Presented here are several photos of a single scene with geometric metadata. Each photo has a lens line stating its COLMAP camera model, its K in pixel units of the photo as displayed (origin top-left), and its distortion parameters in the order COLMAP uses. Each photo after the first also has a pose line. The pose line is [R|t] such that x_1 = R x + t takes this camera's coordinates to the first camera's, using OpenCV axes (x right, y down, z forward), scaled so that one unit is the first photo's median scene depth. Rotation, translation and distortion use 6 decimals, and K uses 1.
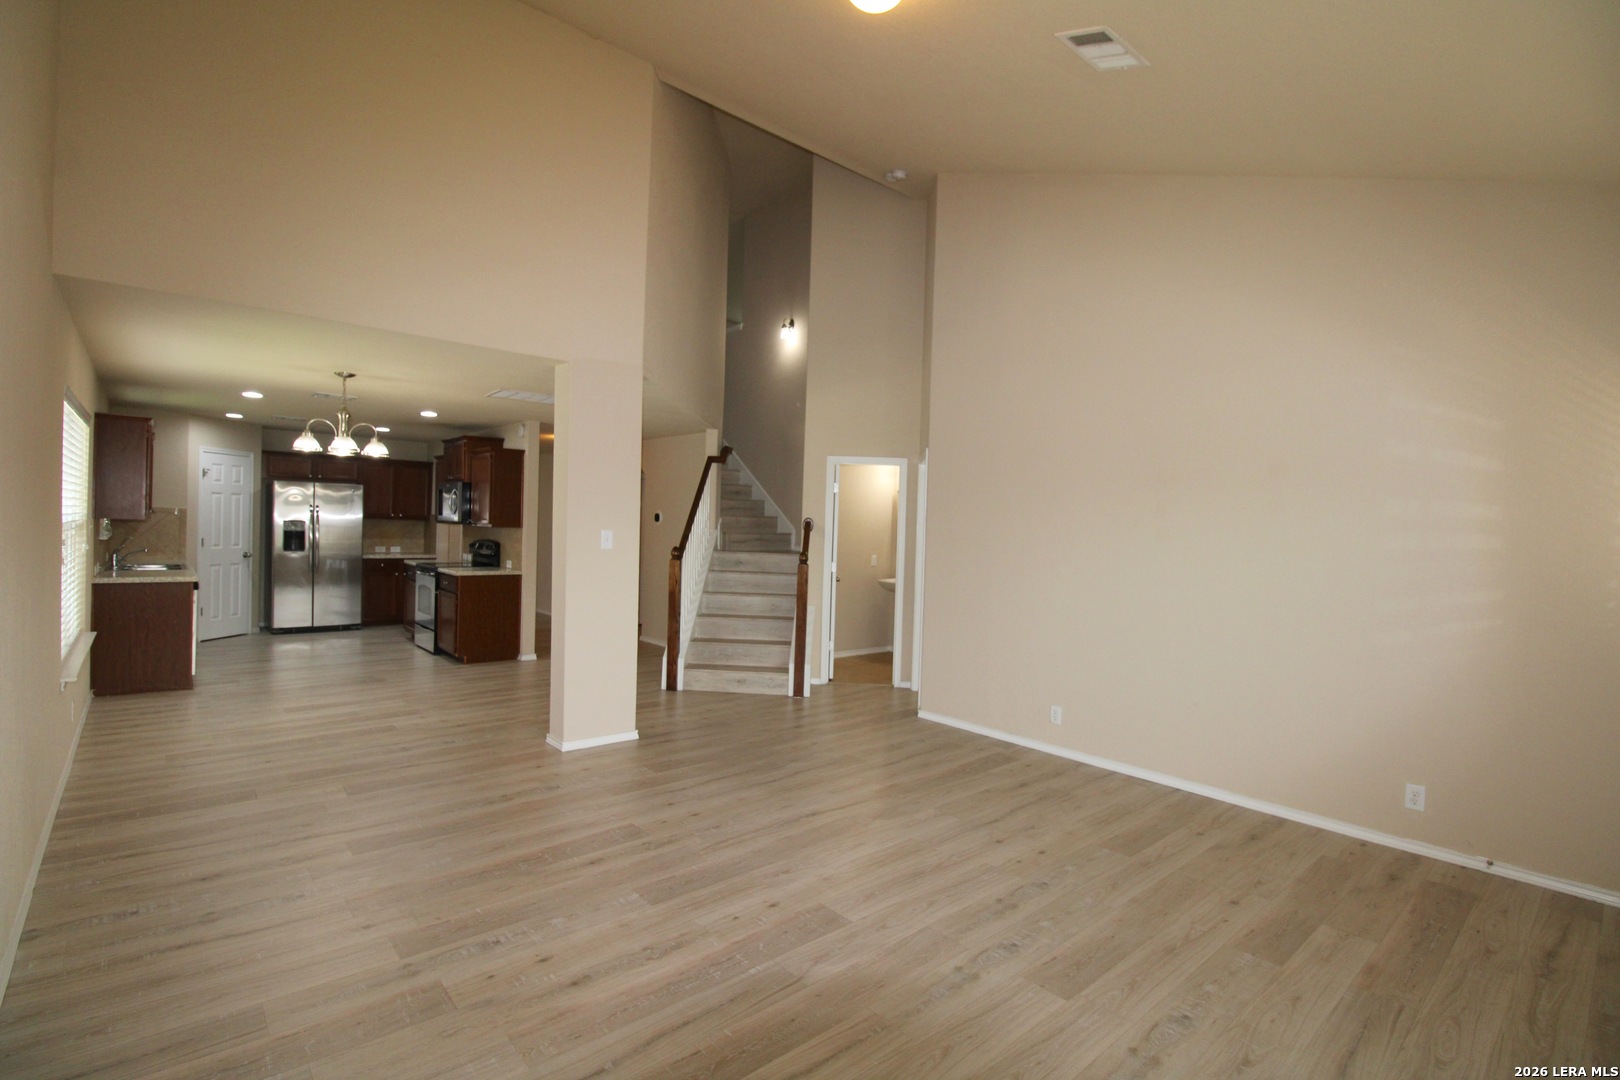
lens RADIAL K [[752.1, 0, 825.0], [0, 752.1, 536.4], [0, 0, 1]] dist [-0.002595, -0.011545]
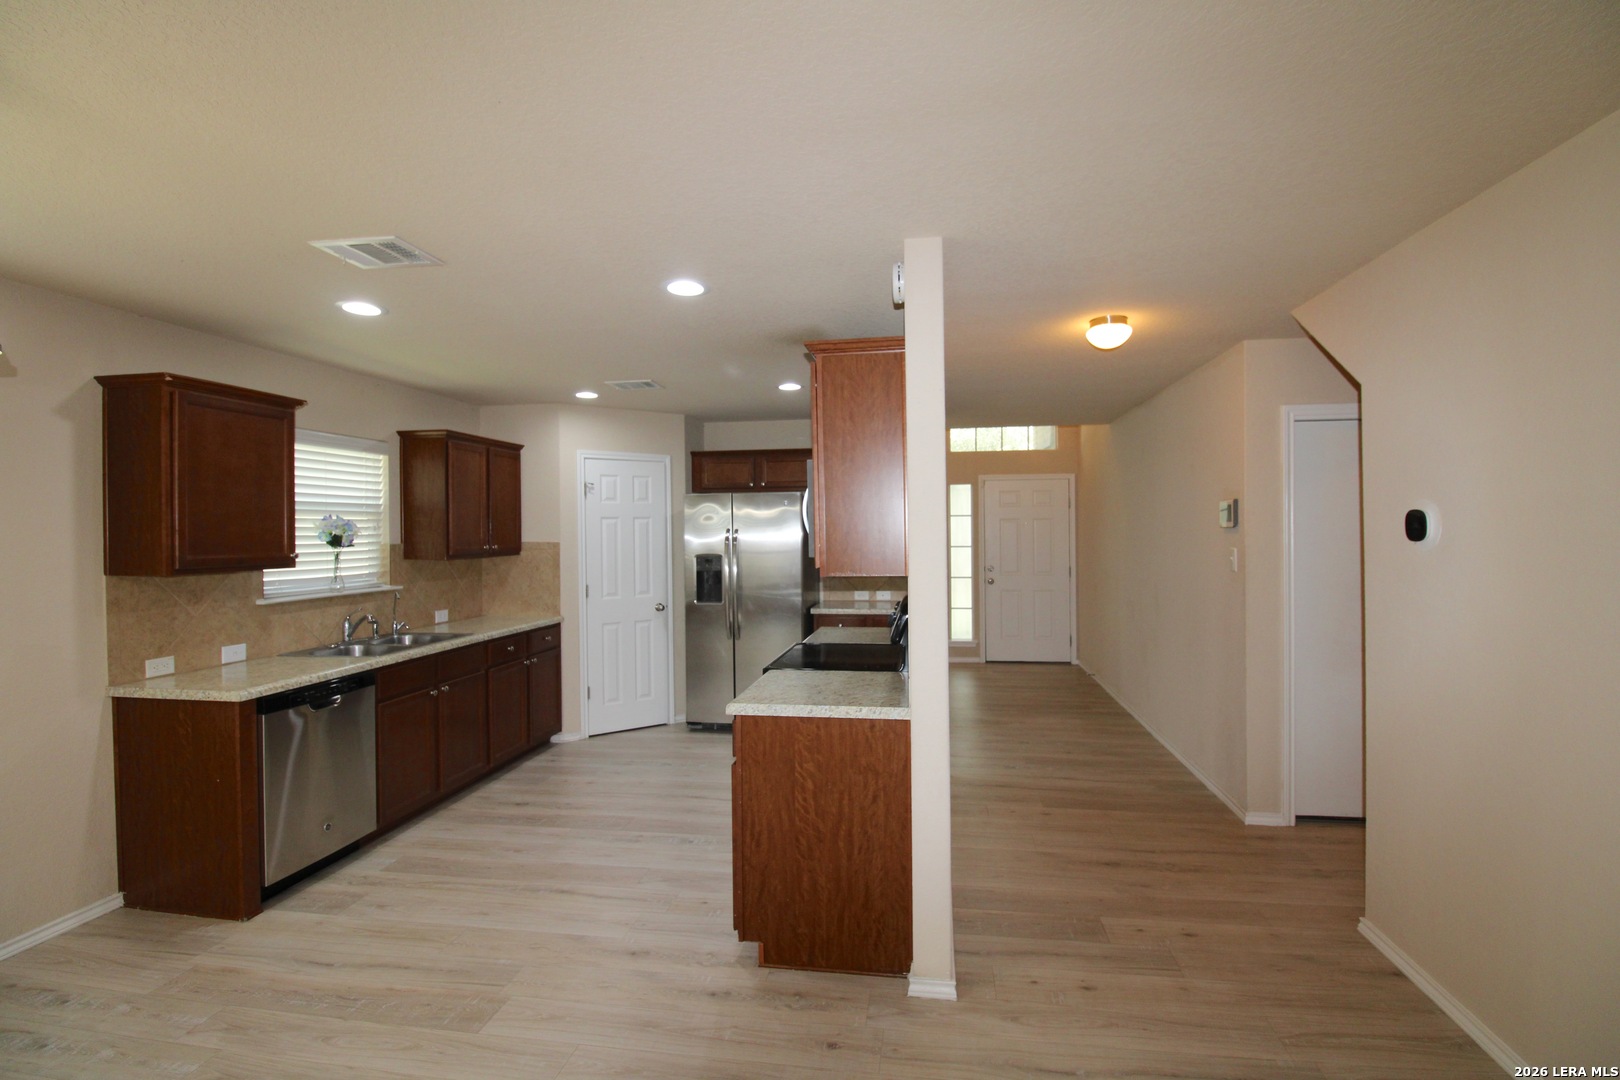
lens RADIAL K [[752.1, 0, 823.0], [0, 752.1, 532.5], [0, 0, 1]] dist [-0.002595, -0.011545]
pose [[0.634077, -0.035815, -0.772440, -0.171817], [0.018244, 0.999342, -0.031360, -0.020594], [0.773055, 0.005792, 0.634313, 0.755020]]
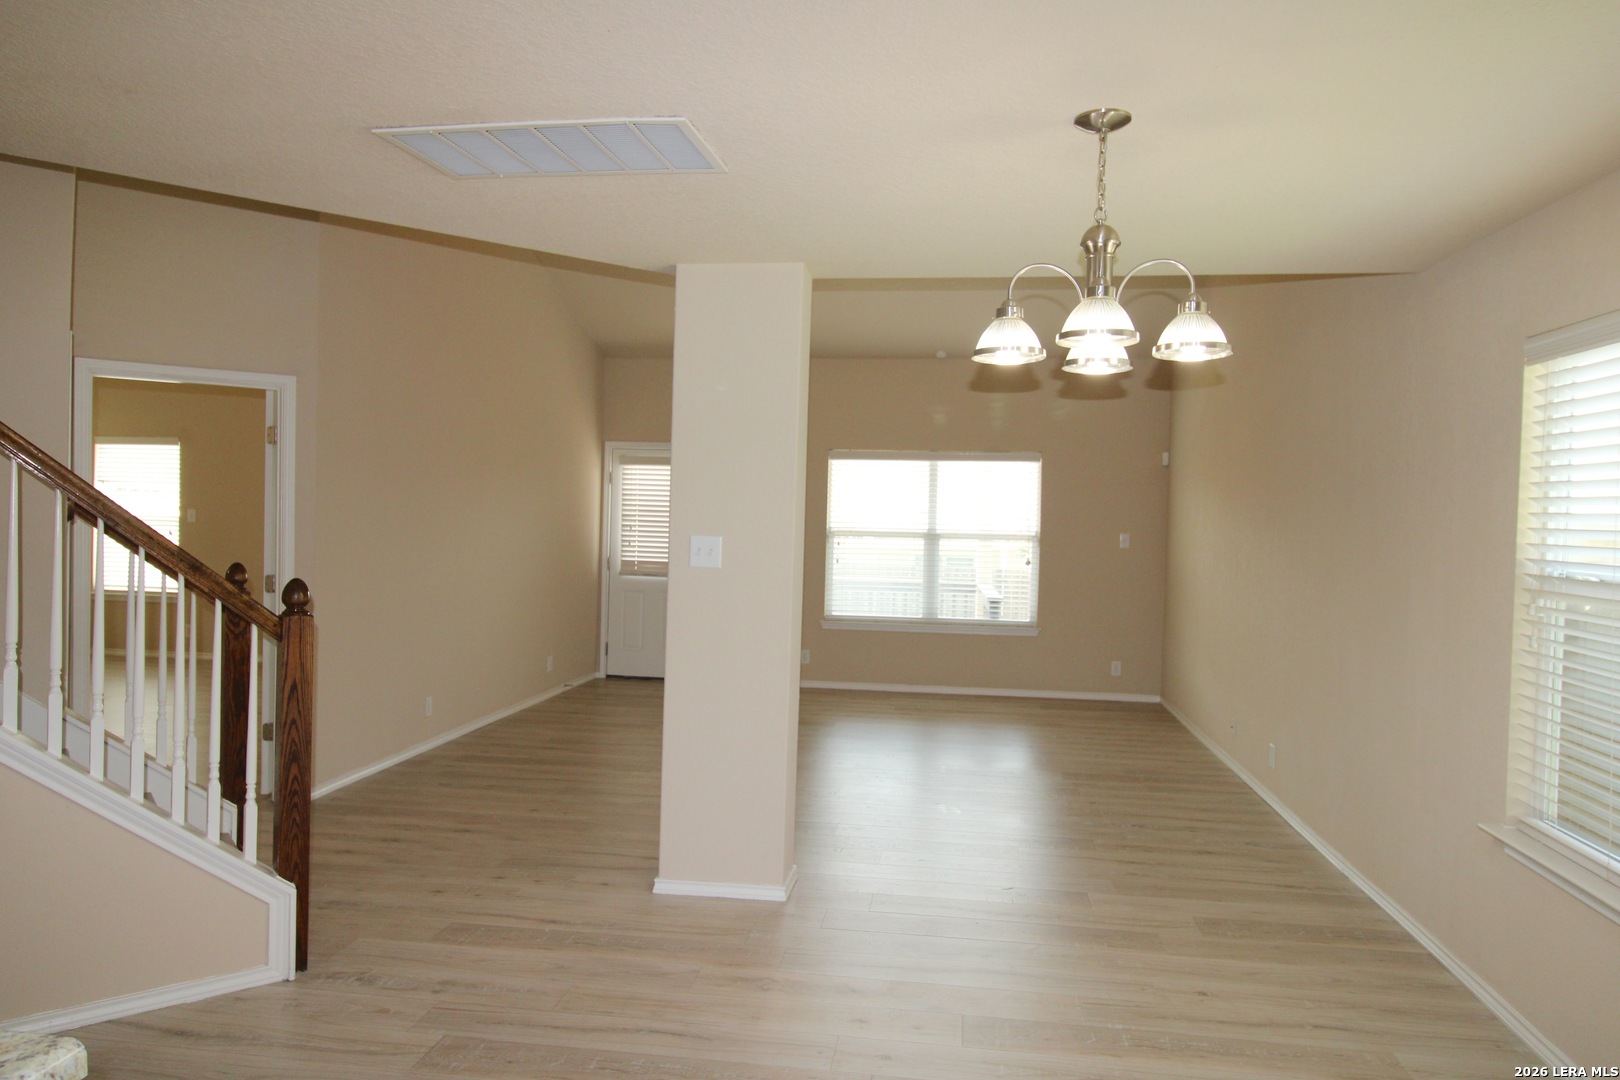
lens RADIAL K [[1071.6, 0, 813.8], [0, 1071.6, 538.1], [0, 0, 1]] dist [0.005611, 0.001894]
pose [[-0.640668, -0.063599, 0.765179, -0.634814], [-0.031891, 0.997908, 0.056241, -0.037042], [-0.767155, 0.011630, -0.641356, 0.954007]]
